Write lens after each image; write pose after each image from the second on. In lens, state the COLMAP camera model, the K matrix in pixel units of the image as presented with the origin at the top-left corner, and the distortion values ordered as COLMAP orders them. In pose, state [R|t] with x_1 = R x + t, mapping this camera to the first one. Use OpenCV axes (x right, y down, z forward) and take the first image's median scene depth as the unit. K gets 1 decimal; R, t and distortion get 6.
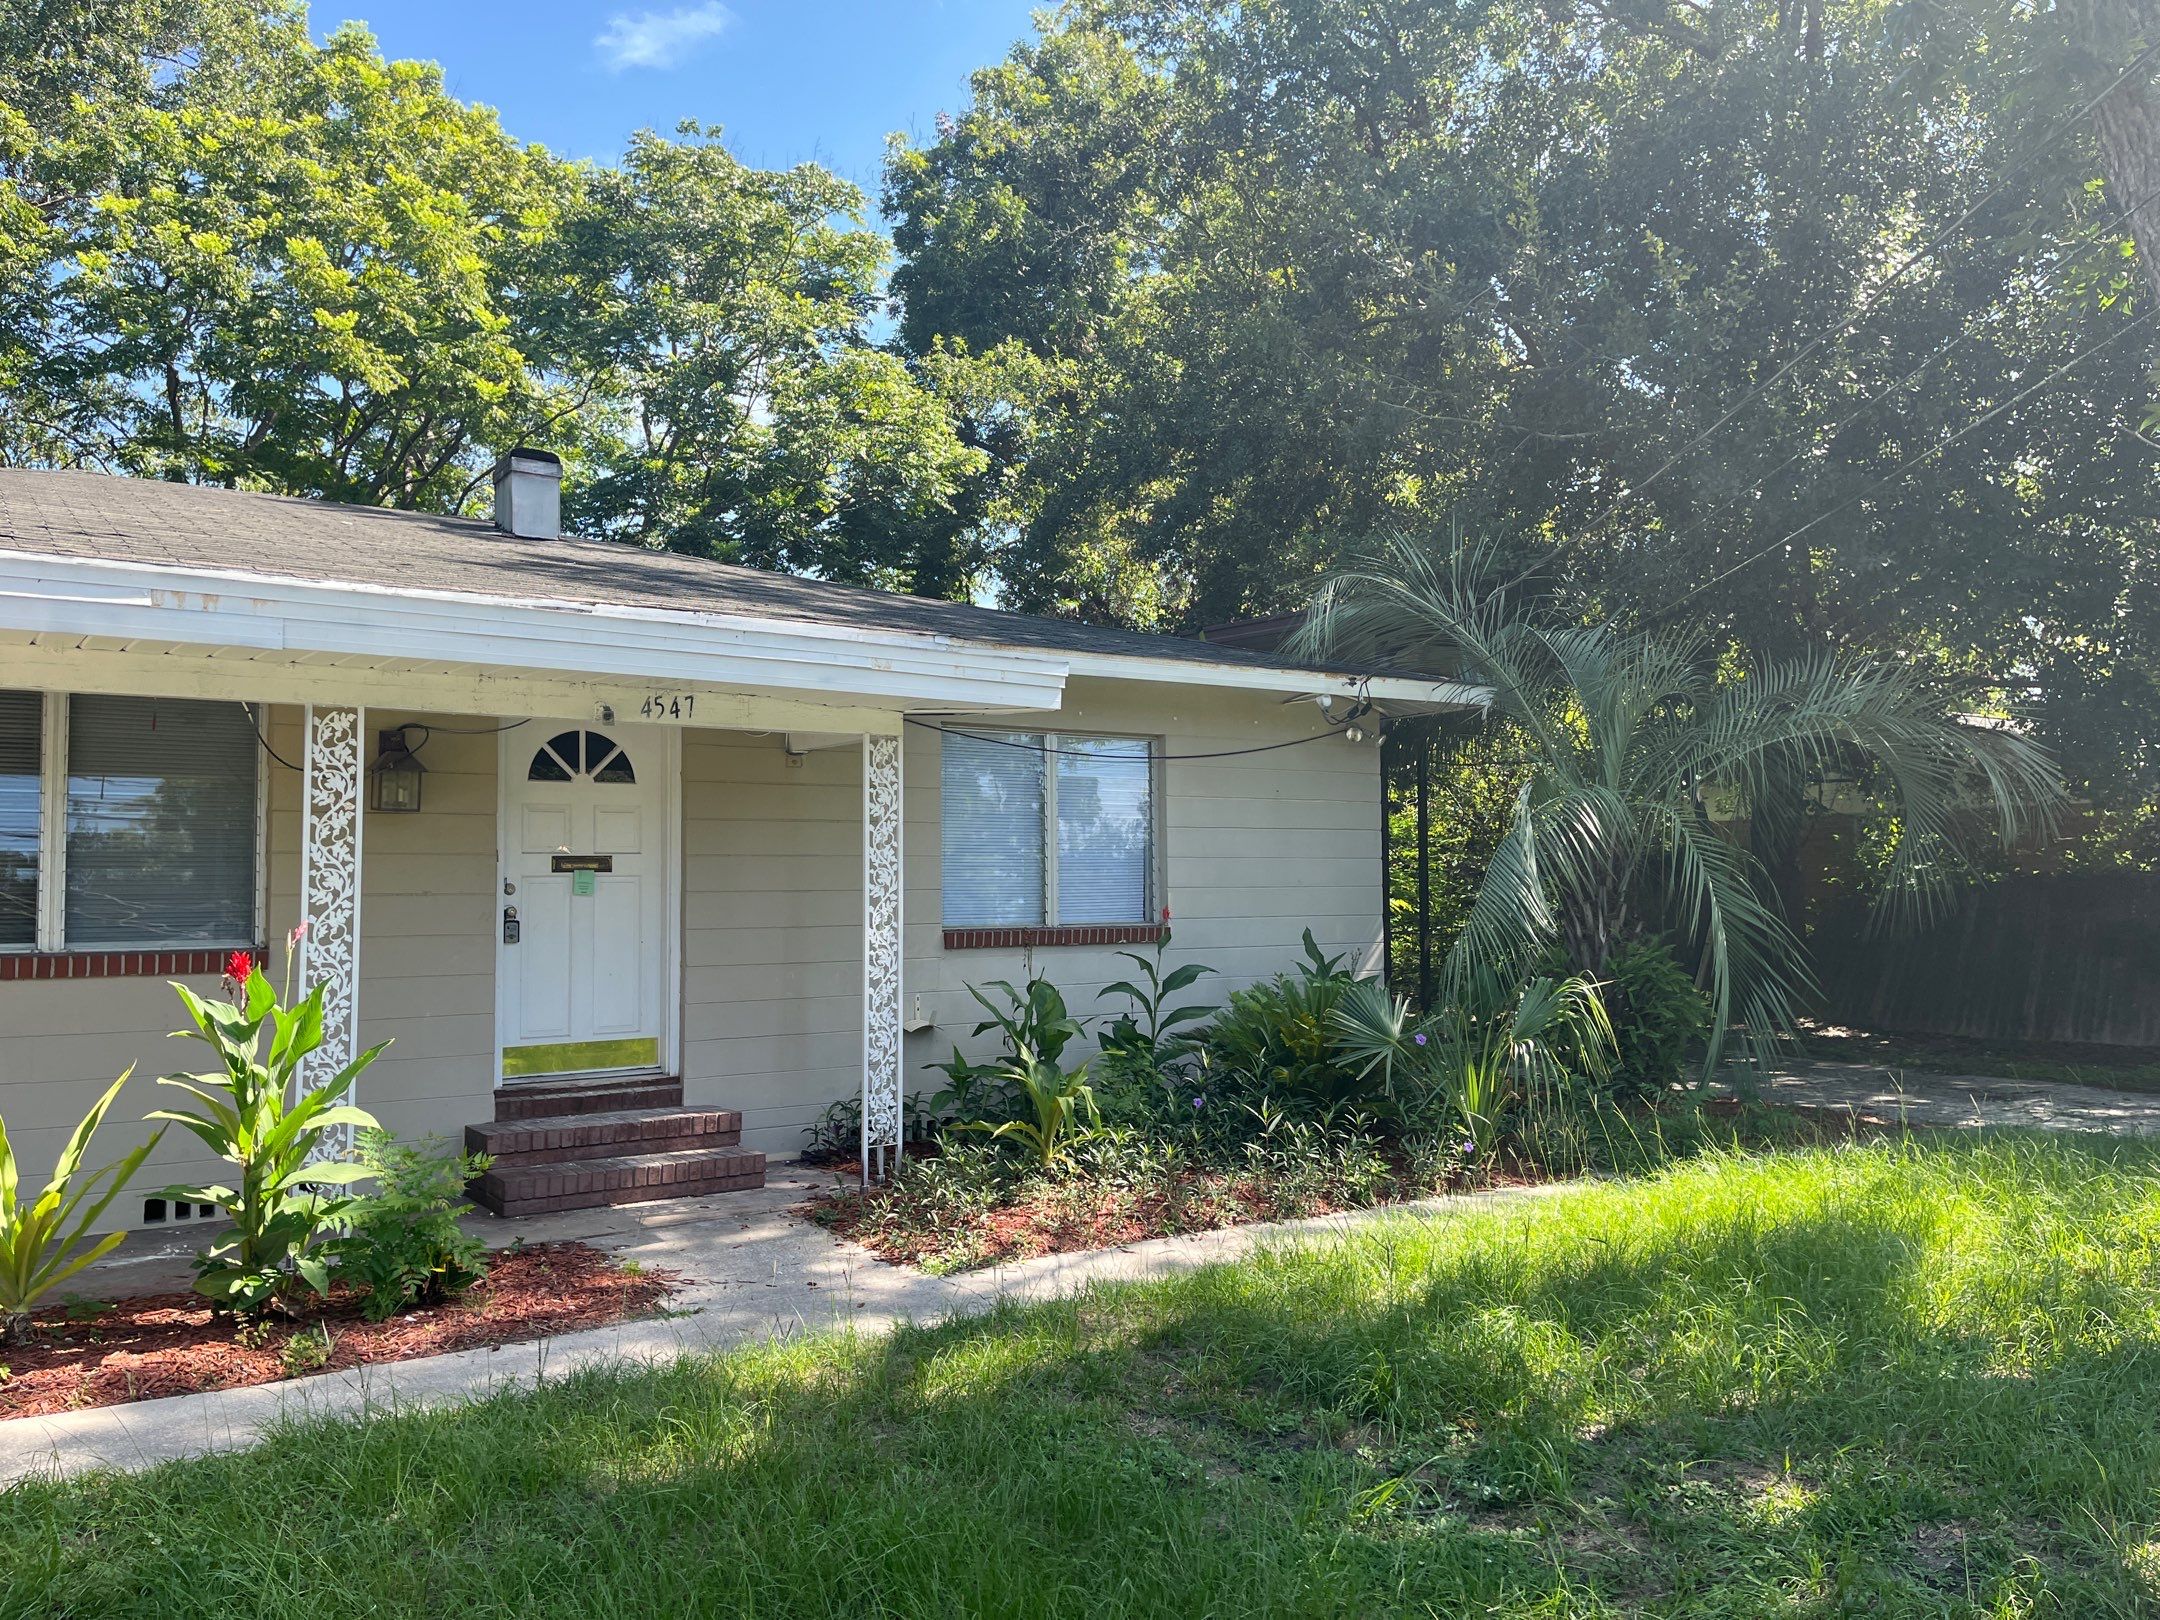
lens RADIAL K [[1697.0, 0, 1080.0], [0, 1697.0, 810.0], [0, 0, 1]] dist [0.108506, -0.186980]
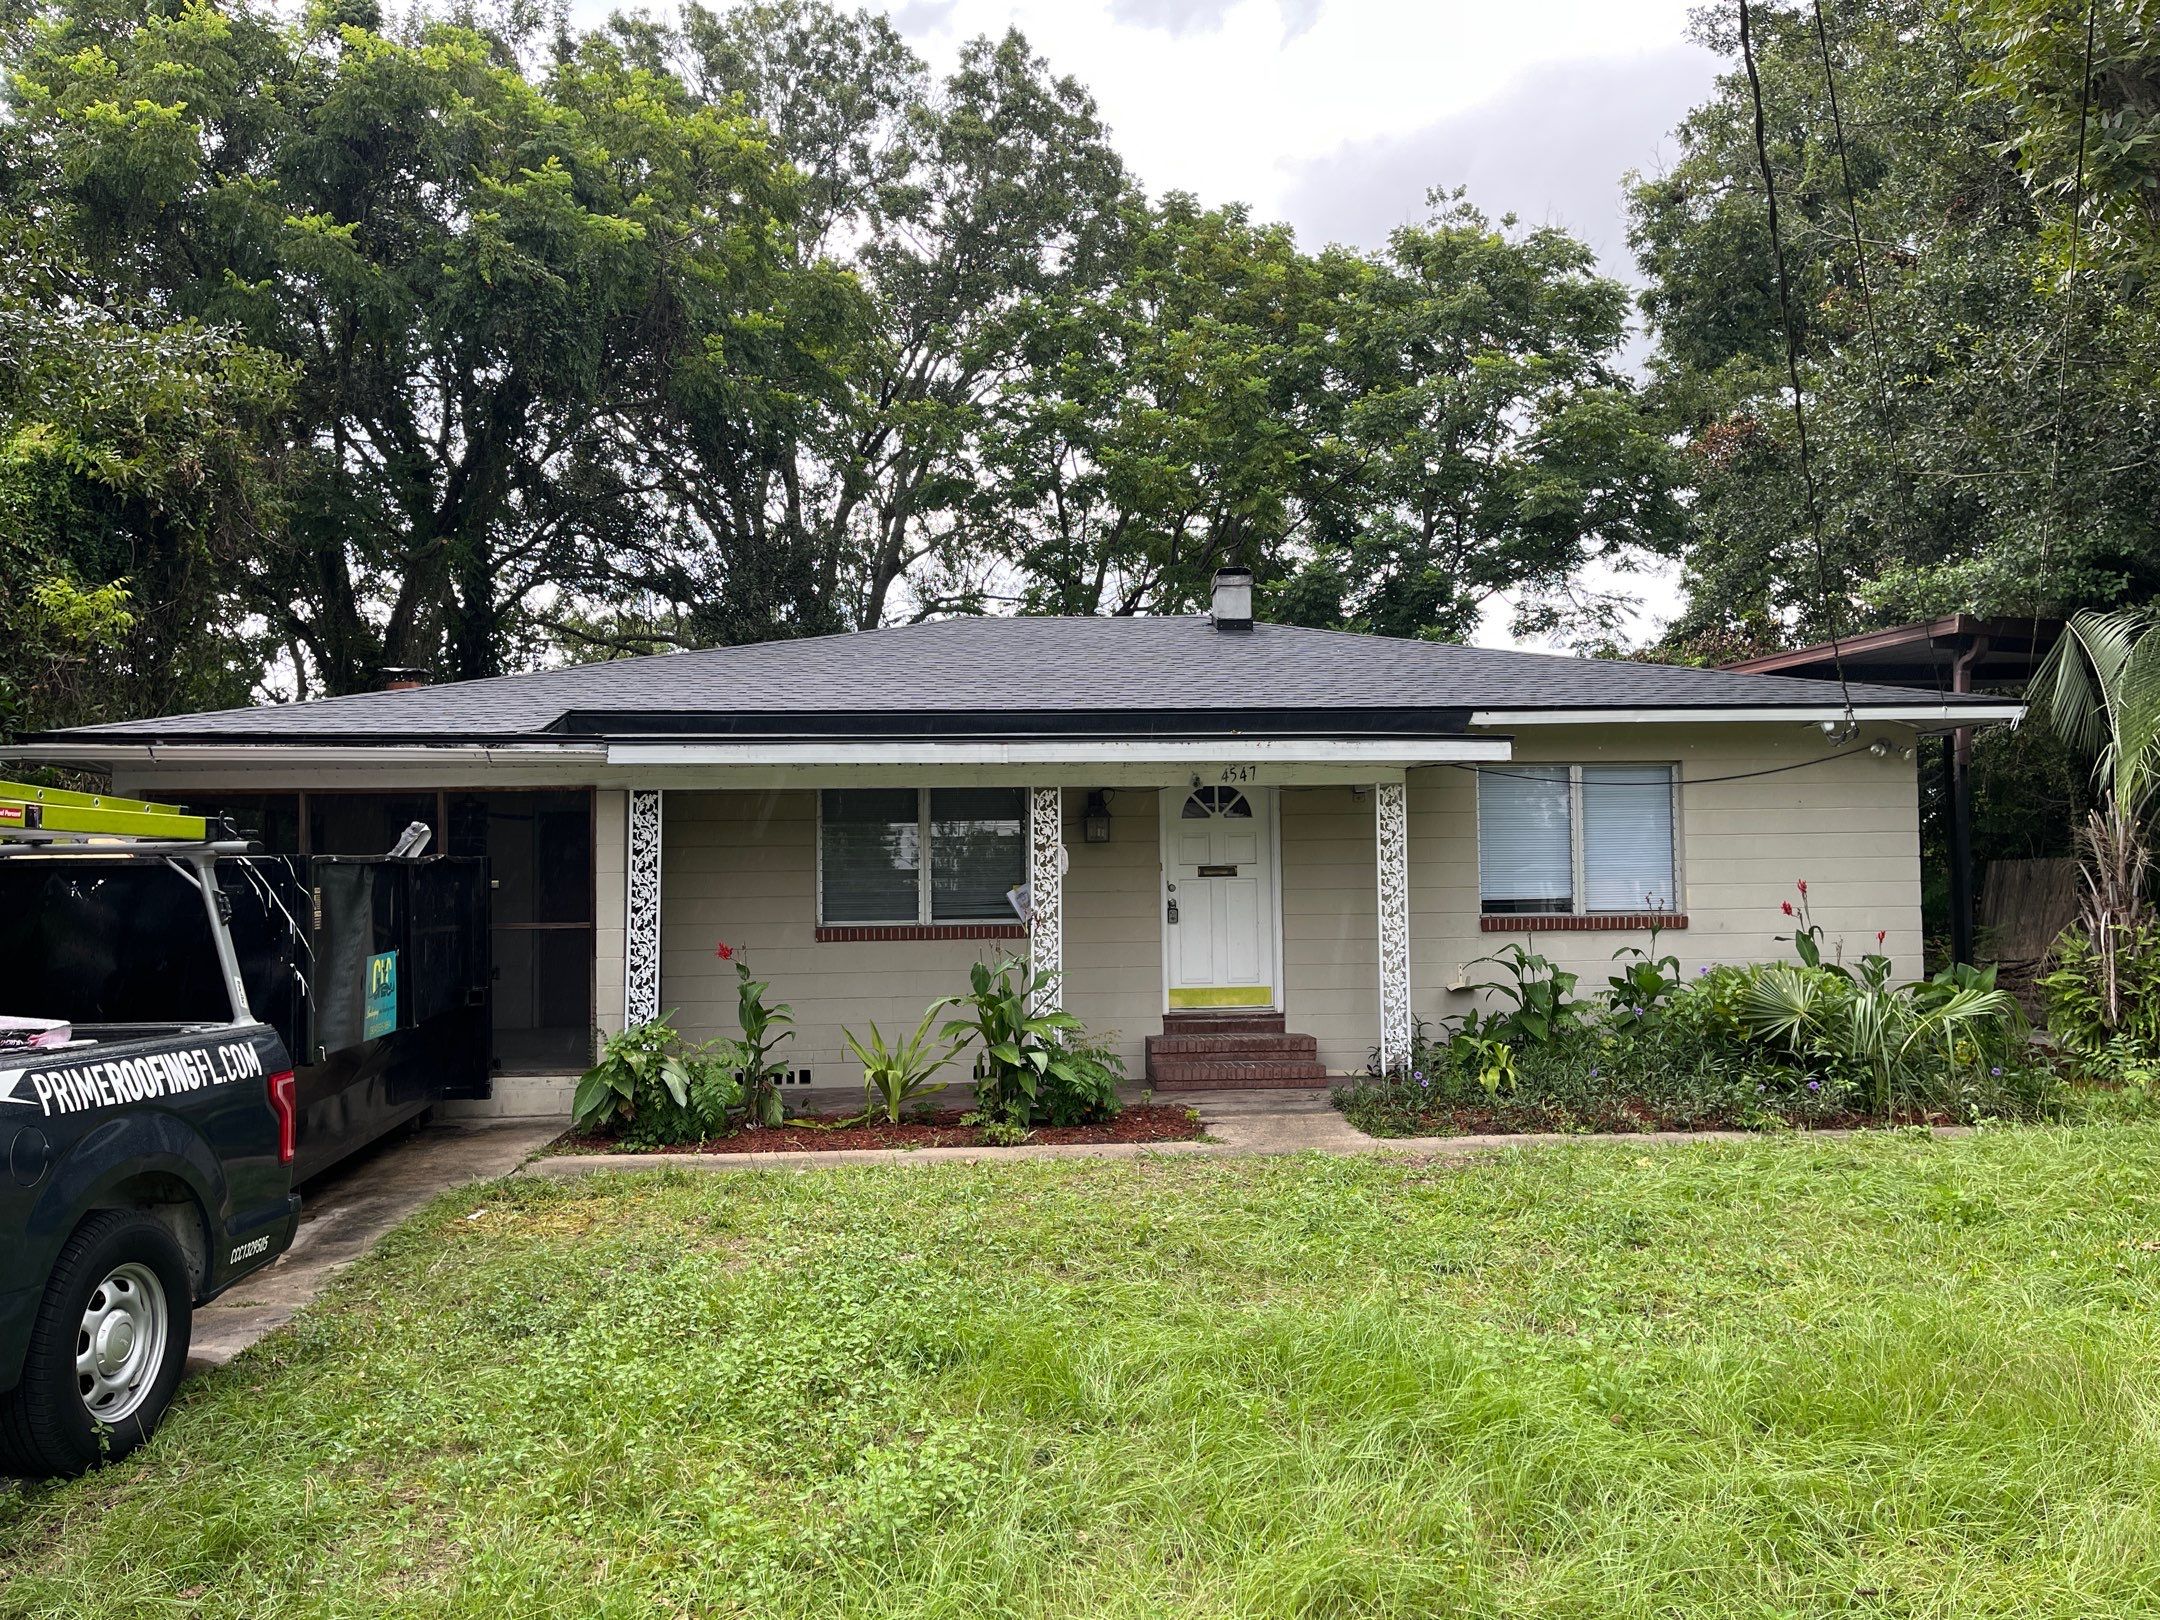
lens RADIAL K [[1840.8, 0, 1082.0], [0, 1840.8, 784.5], [0, 0, 1]] dist [0.081581, -0.000563]
pose [[0.861983, -0.027796, -0.506174, 0.452164], [0.030671, 0.999526, -0.002657, -0.046546], [0.506008, -0.013234, 0.862427, -0.493114]]
